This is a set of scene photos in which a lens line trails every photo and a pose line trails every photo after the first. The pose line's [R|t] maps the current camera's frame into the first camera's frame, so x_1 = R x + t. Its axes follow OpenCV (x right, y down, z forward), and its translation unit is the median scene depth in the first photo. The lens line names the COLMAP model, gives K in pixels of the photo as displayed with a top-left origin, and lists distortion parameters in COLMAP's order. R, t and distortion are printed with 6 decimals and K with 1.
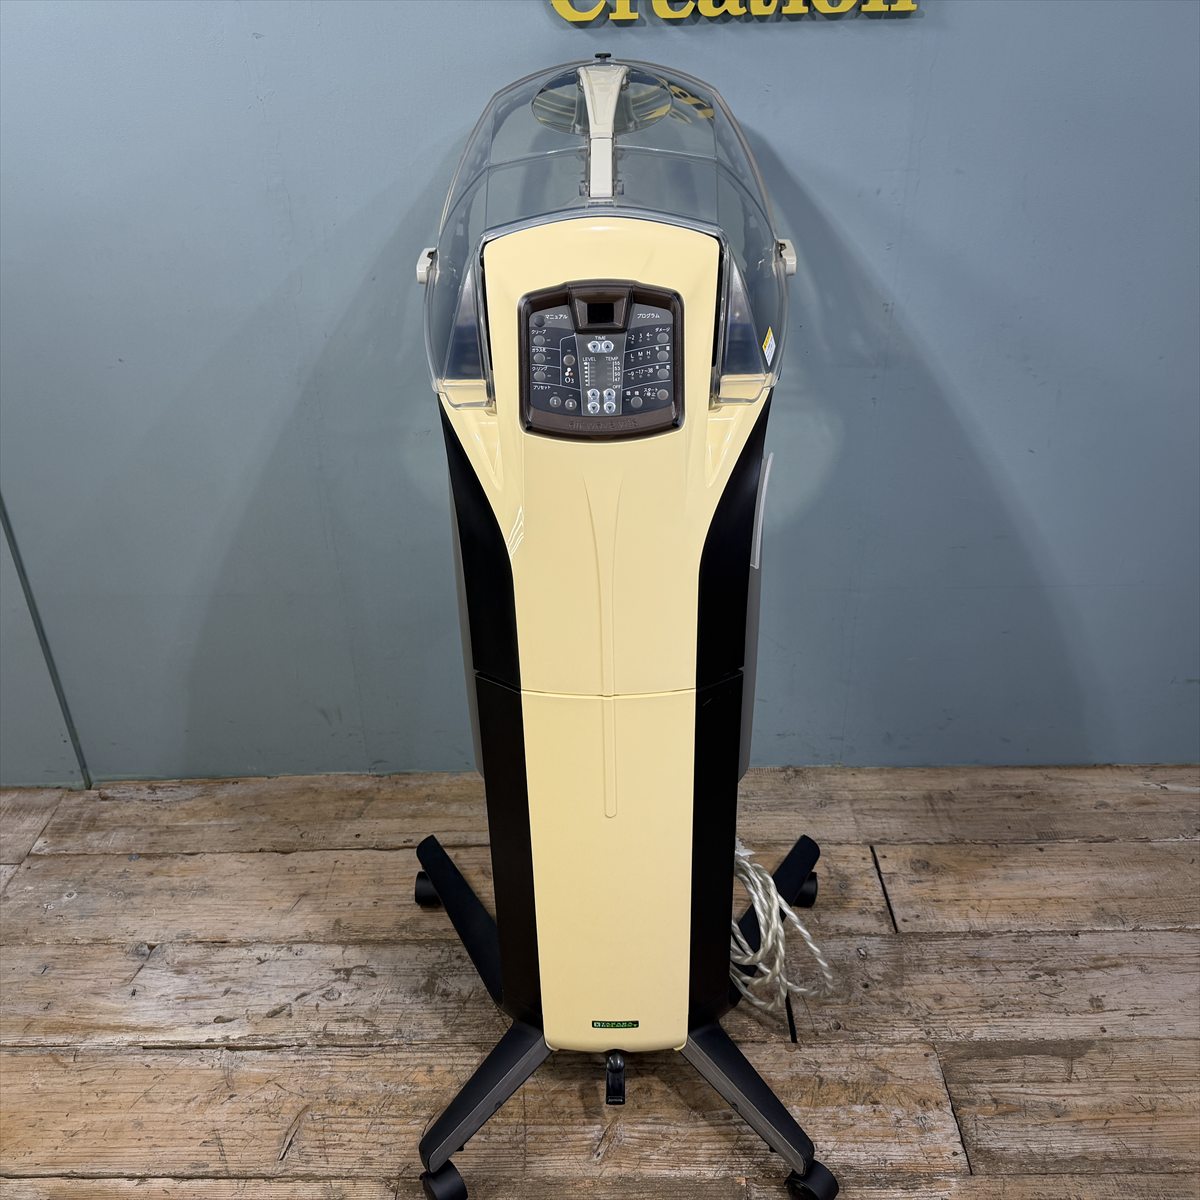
lens RADIAL K [[1104.8, 0, 605.9], [0, 1104.8, 598.7], [0, 0, 1]] dist [0.063627, -0.103368]
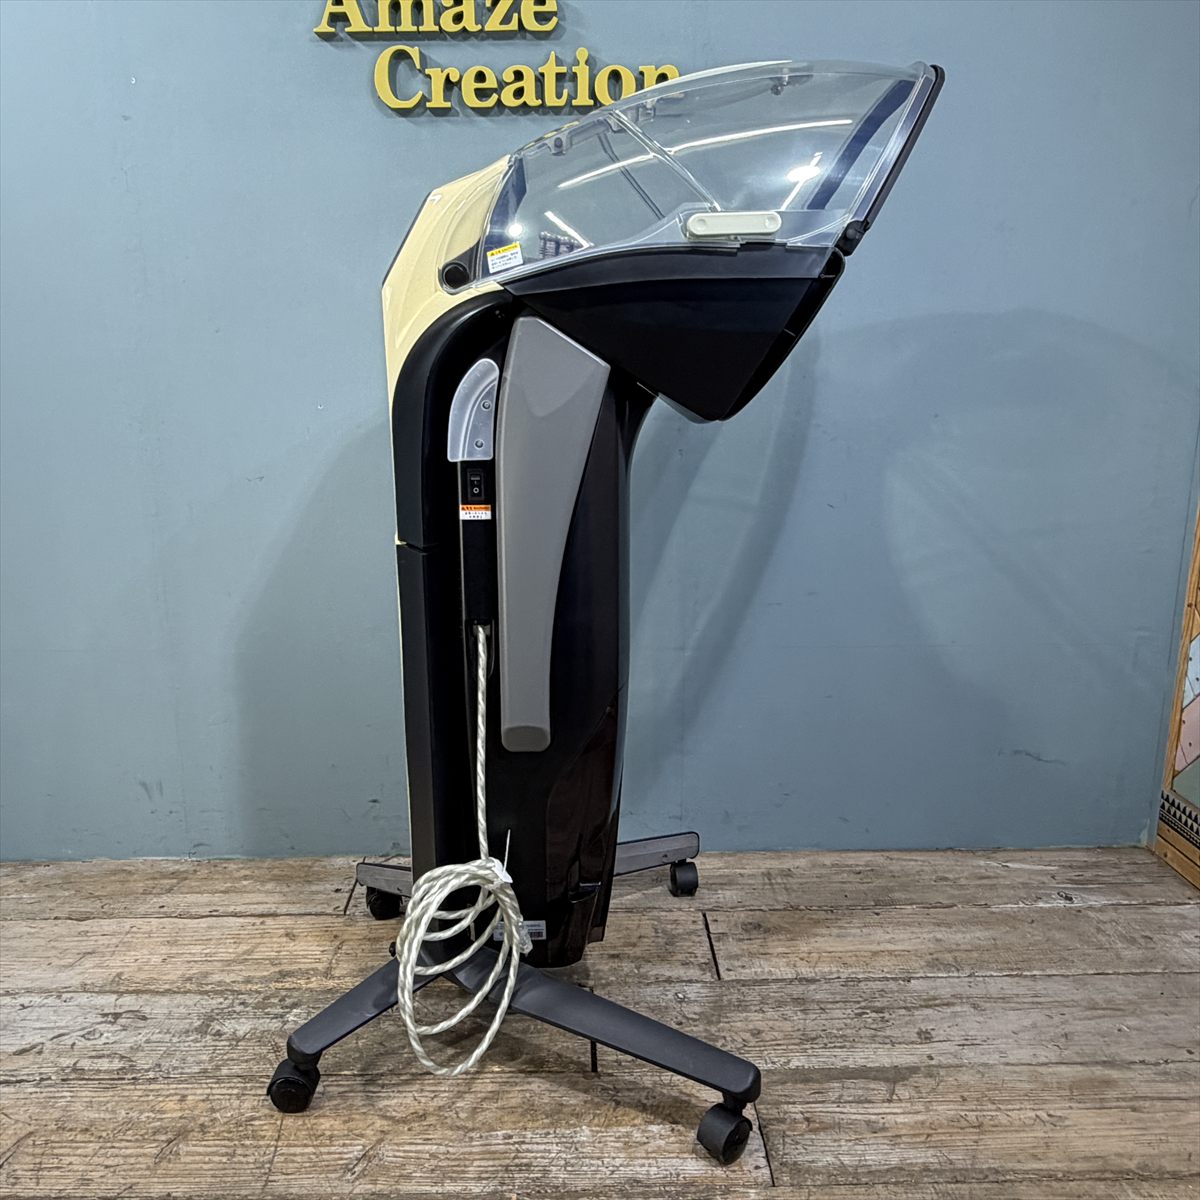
lens RADIAL K [[1079.8, 0, 586.9], [0, 1079.8, 594.8], [0, 0, 1]] dist [-0.034721, 0.044526]
pose [[0.999504, 0.010004, 0.029856, 0.133672], [-0.000987, 0.957679, -0.287837, 0.278501], [-0.031472, 0.287665, 0.957214, 0.052030]]
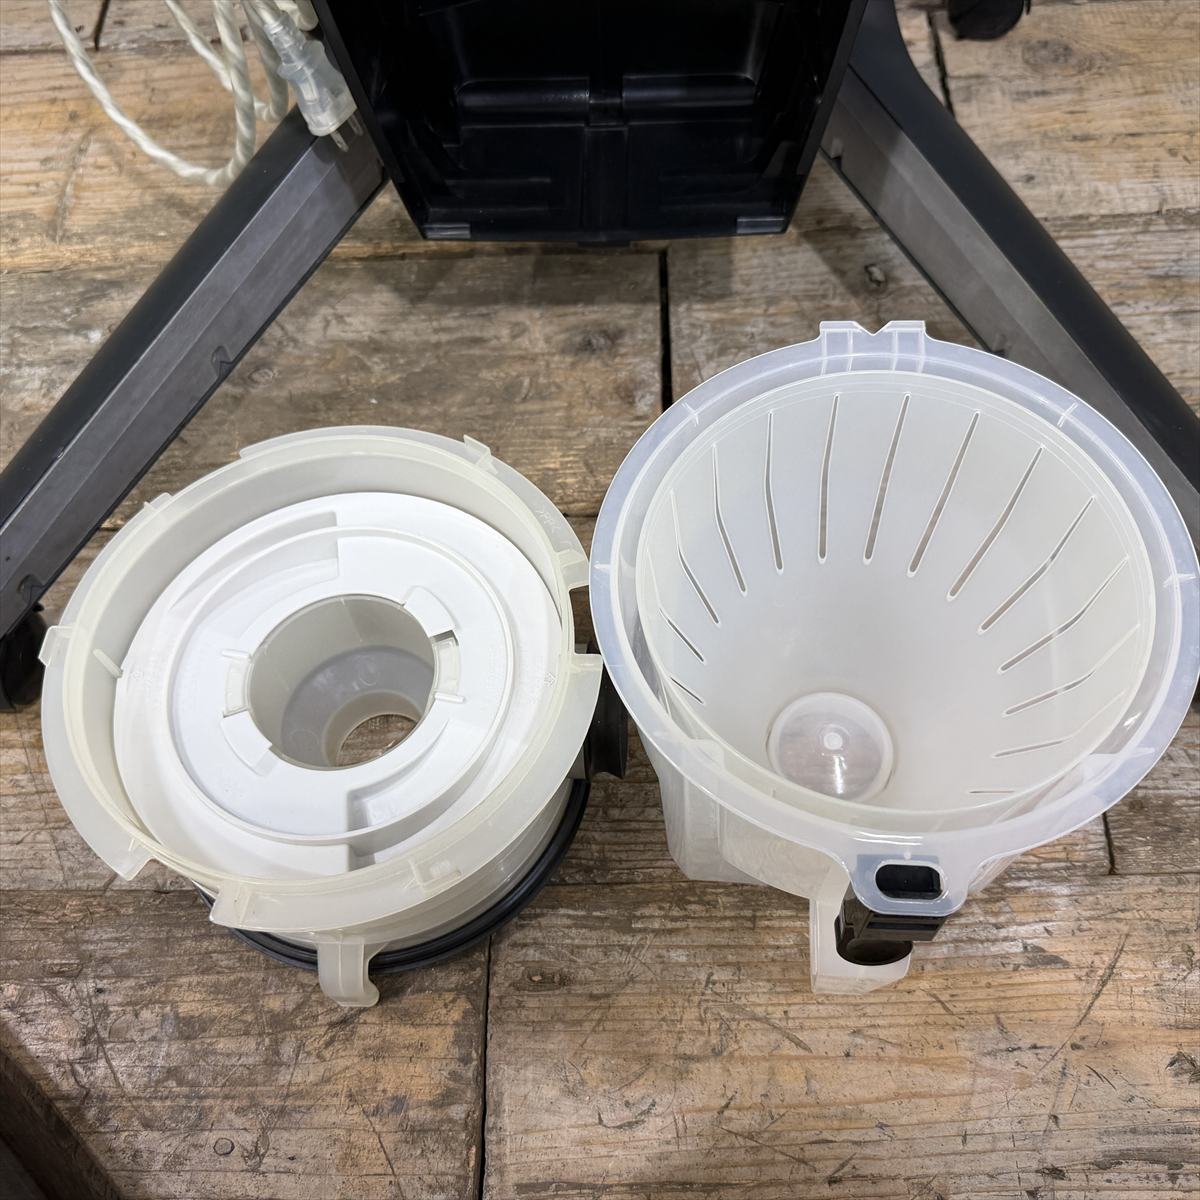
lens RADIAL K [[1283.0, 0, 601.7], [0, 1283.0, 576.9], [0, 0, 1]] dist [-0.003067, -0.031180]
pose [[0.999309, -0.027714, -0.024756, 0.155456], [0.036494, 0.857586, 0.513045, 0.191436], [0.007012, -0.513594, 0.858005, 0.612905]]
